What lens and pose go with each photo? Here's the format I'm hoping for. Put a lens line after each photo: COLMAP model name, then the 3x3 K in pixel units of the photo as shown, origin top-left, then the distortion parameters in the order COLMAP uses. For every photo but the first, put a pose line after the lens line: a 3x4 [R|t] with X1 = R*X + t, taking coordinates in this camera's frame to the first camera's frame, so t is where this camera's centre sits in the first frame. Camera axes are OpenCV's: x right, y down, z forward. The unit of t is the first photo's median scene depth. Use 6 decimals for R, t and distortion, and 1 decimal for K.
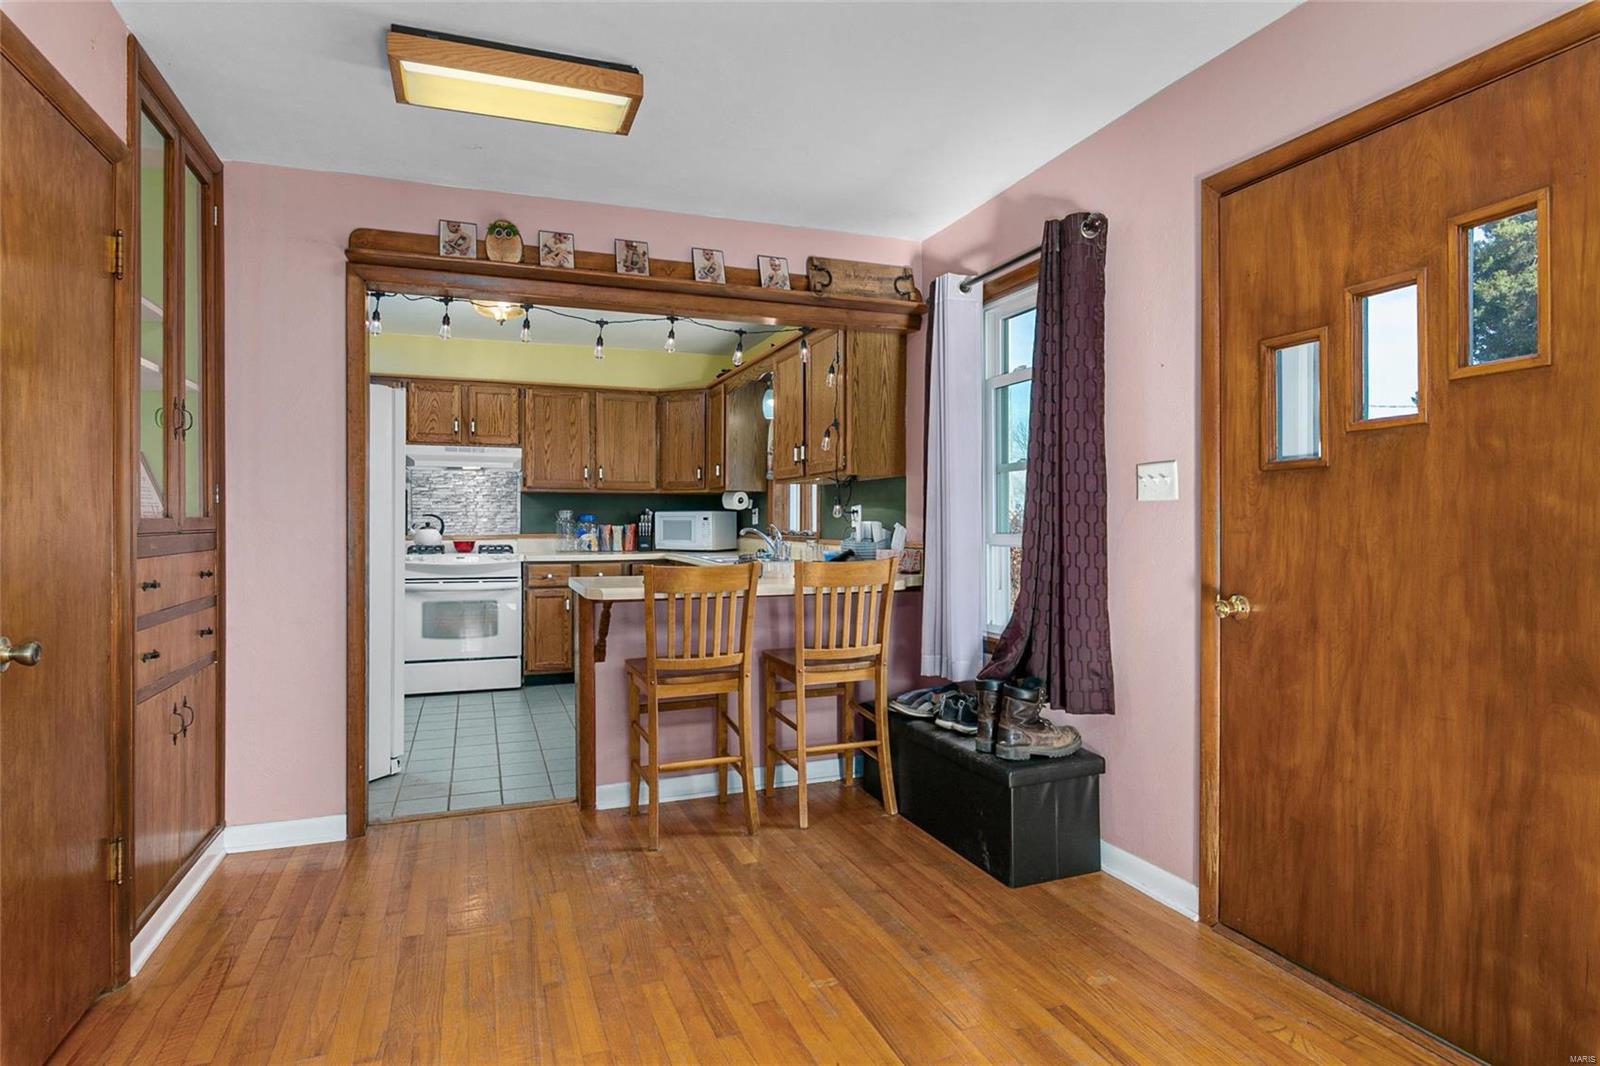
lens RADIAL K [[877.0, 0, 802.3], [0, 877.0, 528.1], [0, 0, 1]] dist [-0.001542, 0.000627]
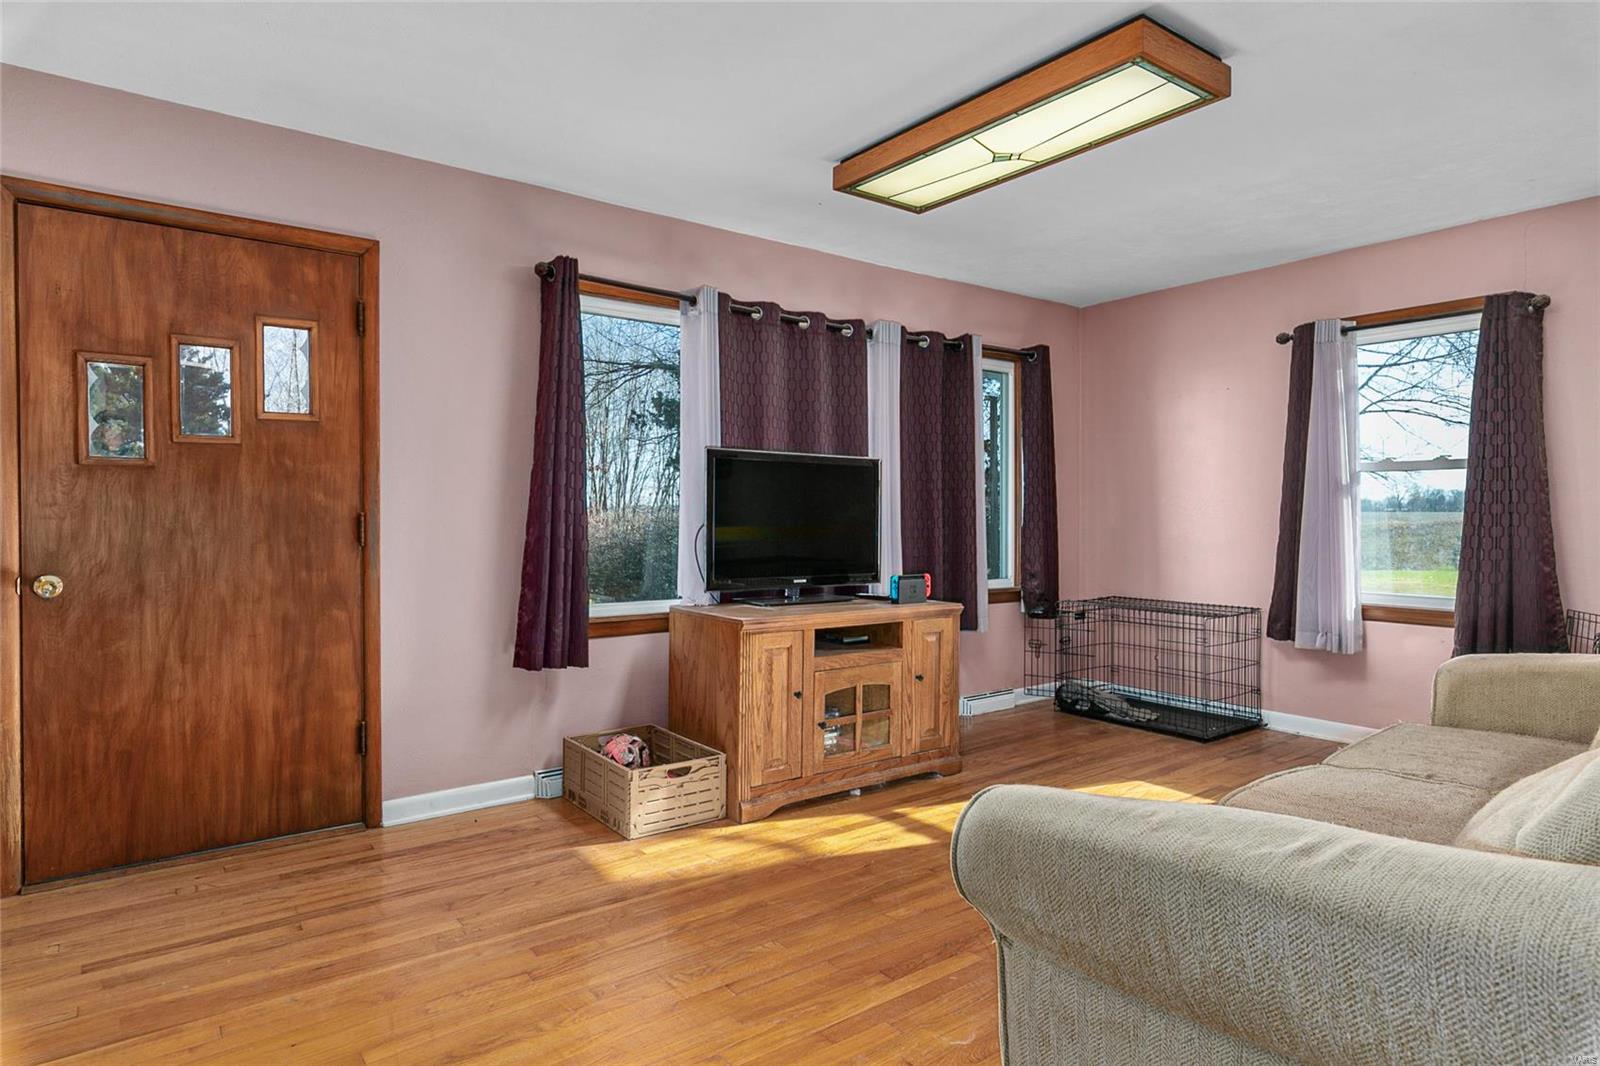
lens RADIAL K [[907.0, 0, 809.1], [0, 907.0, 526.6], [0, 0, 1]] dist [0.001091, -0.002307]
pose [[-0.292628, -0.014549, 0.956116, -0.733358], [0.006508, 0.999831, 0.017206, 0.001645], [-0.956204, 0.011258, -0.292484, 0.353245]]
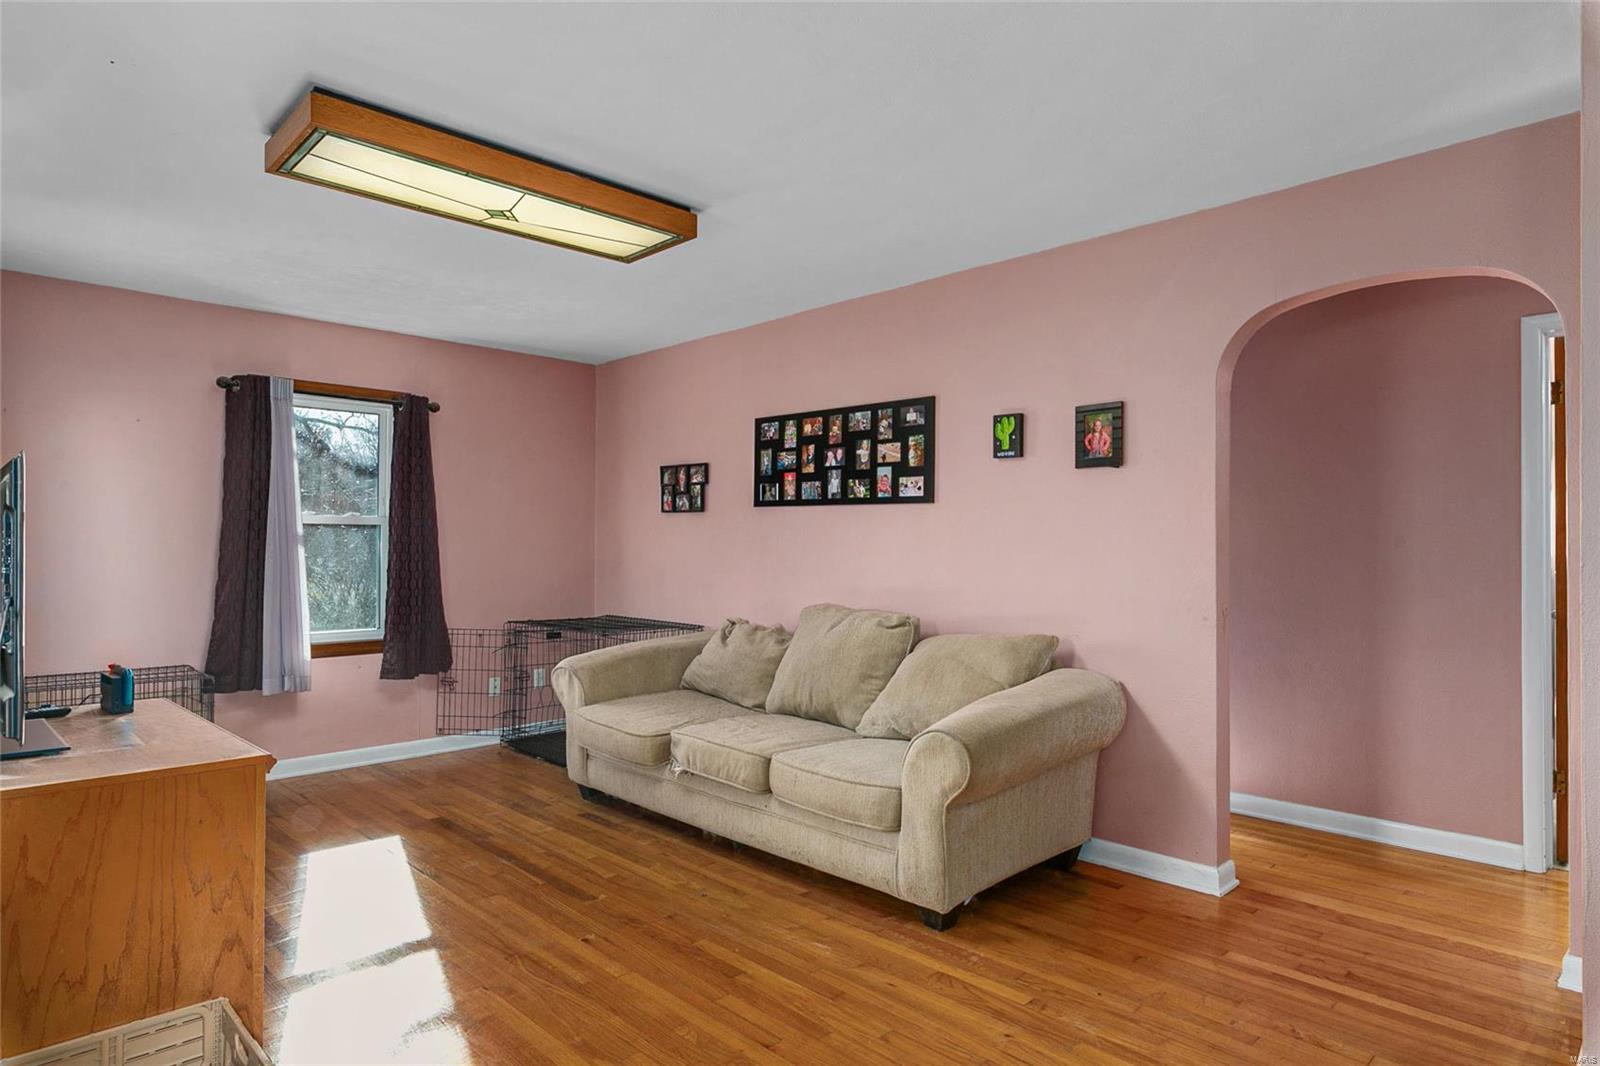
lens RADIAL K [[907.0, 0, 802.1], [0, 907.0, 539.2], [0, 0, 1]] dist [0.001091, -0.002307]
pose [[-0.912989, -0.007804, -0.407909, 0.315259], [-0.006795, 0.999969, -0.003923, -0.028867], [0.407927, -0.000810, -0.913014, 0.923419]]
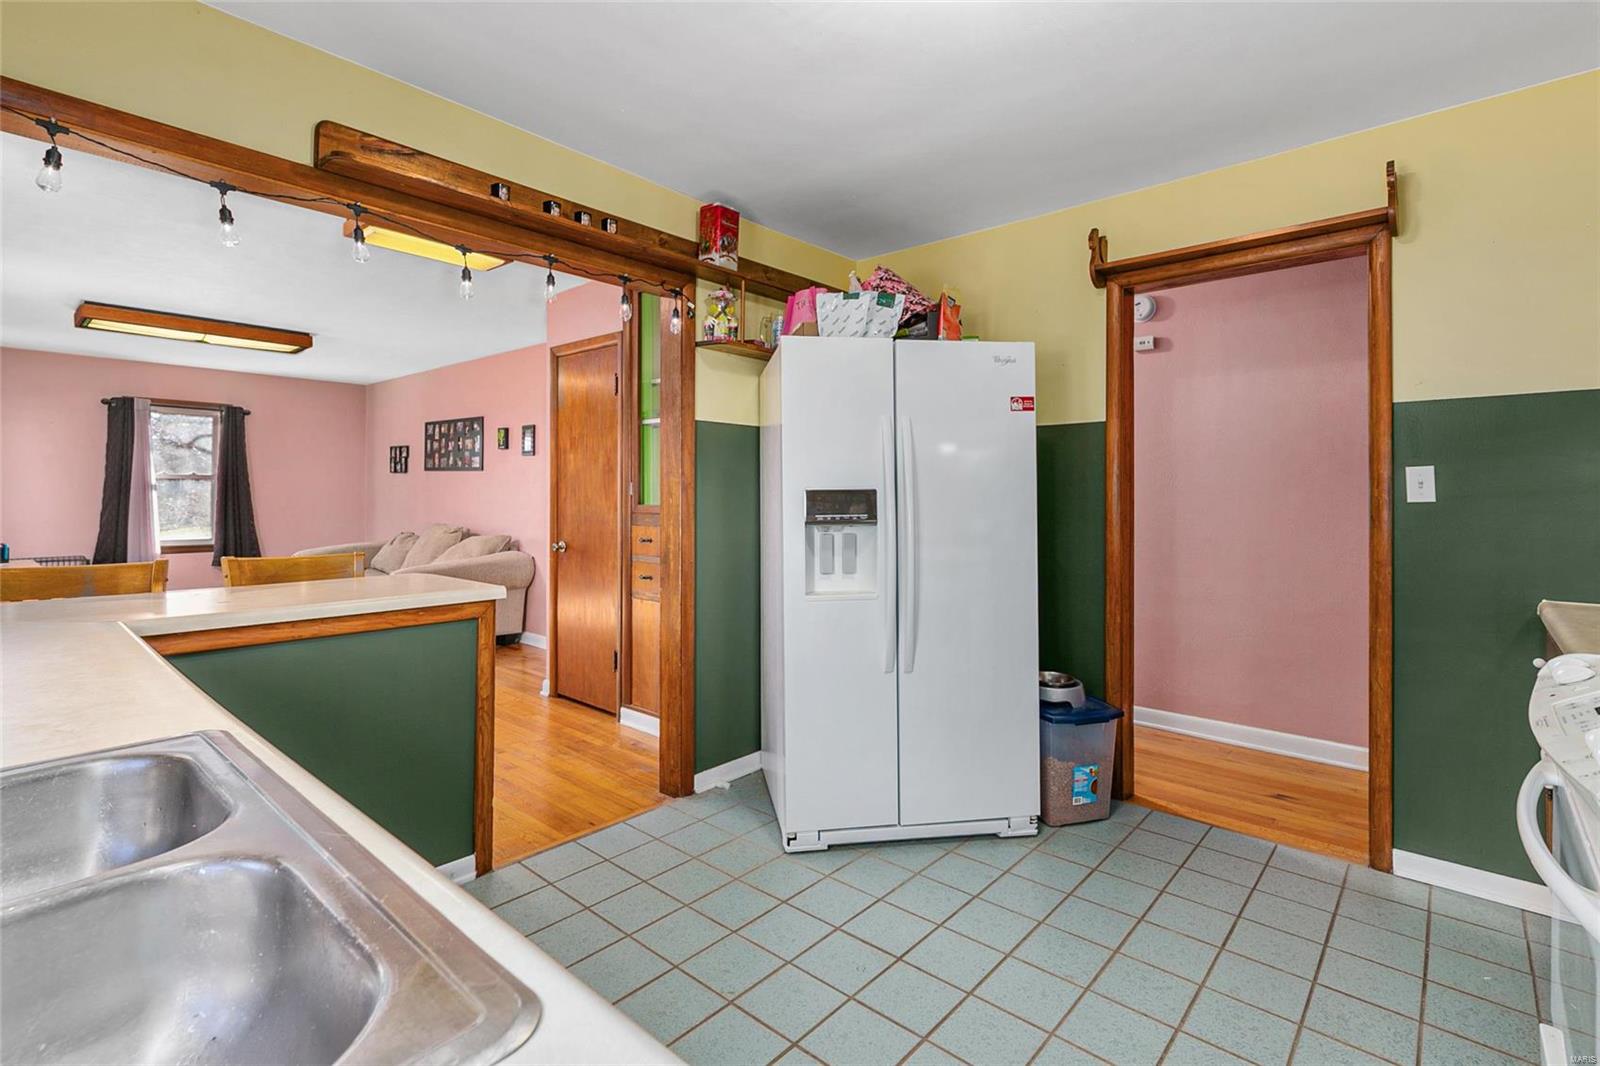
lens RADIAL K [[743.8, 0, 808.0], [0, 743.8, 489.1], [0, 0, 1]] dist [0.002466, -0.000193]
pose [[-0.880598, -0.011270, -0.473730, -0.263768], [-0.010569, 0.999936, -0.004142, -0.036952], [0.473746, 0.001359, -0.880660, 2.237136]]
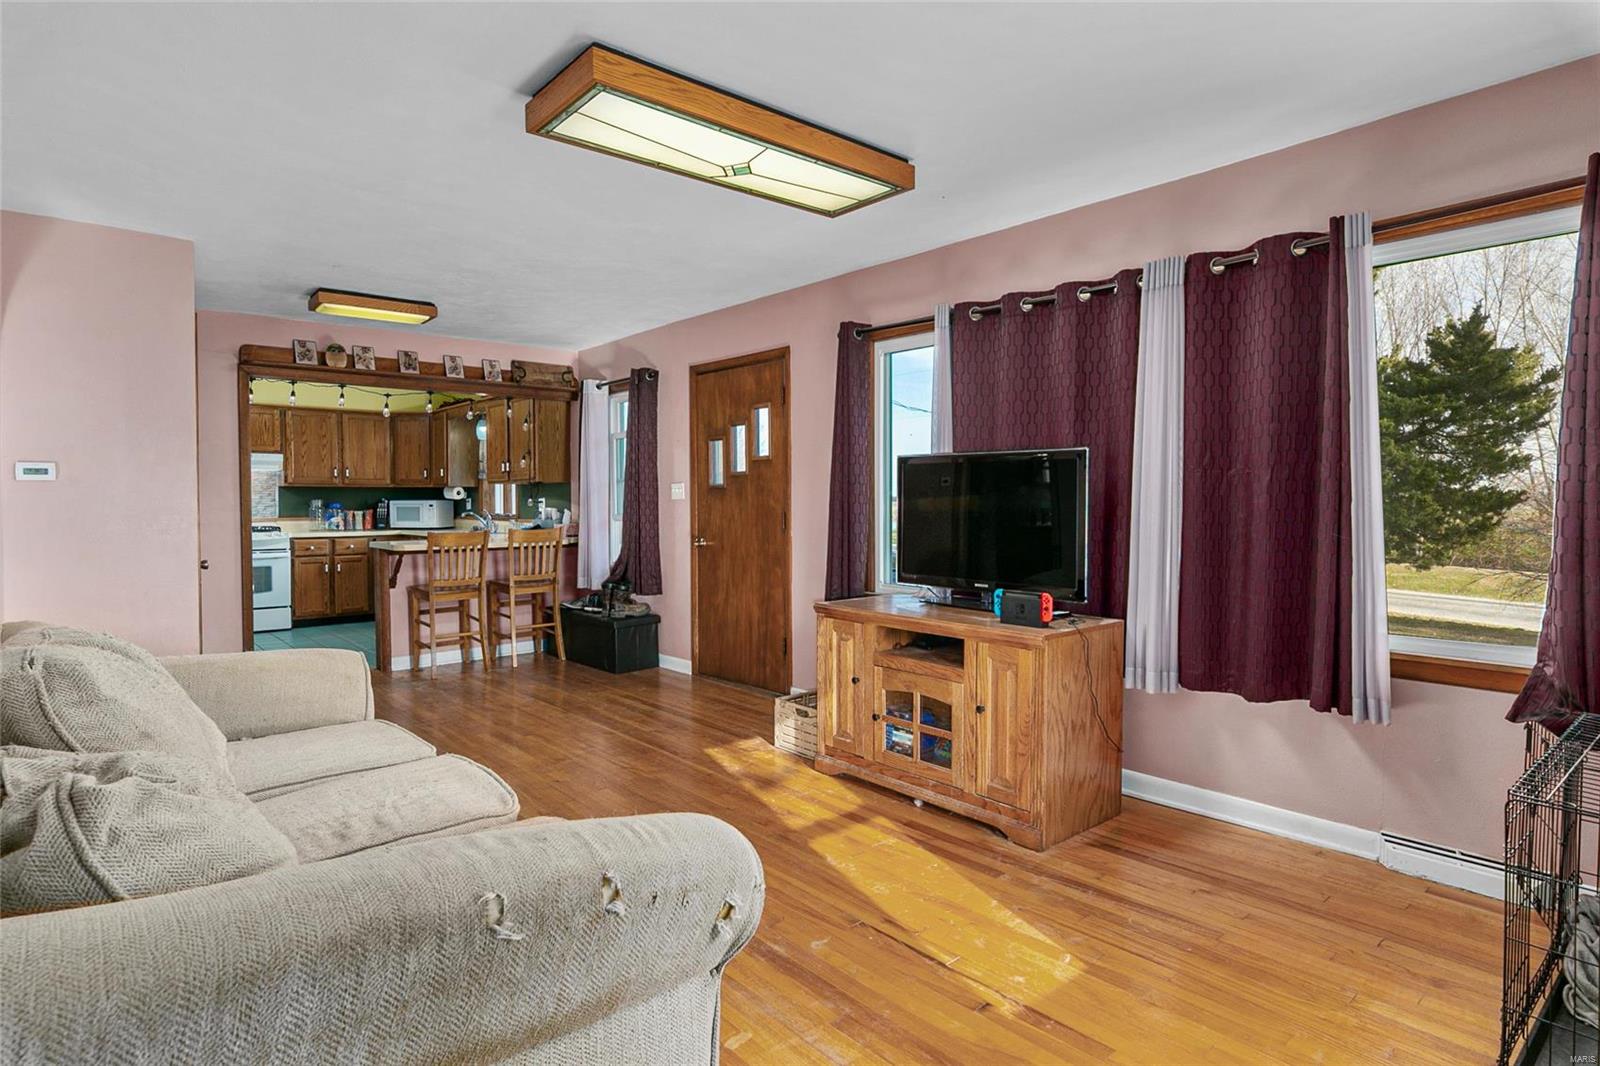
lens RADIAL K [[877.0, 0, 806.7], [0, 877.0, 521.8], [0, 0, 1]] dist [-0.001542, 0.000627]
pose [[0.938773, -0.012232, 0.344319, -0.065797], [0.007128, 0.999845, 0.016086, -0.006872], [-0.344463, -0.012647, 0.938715, -1.202397]]
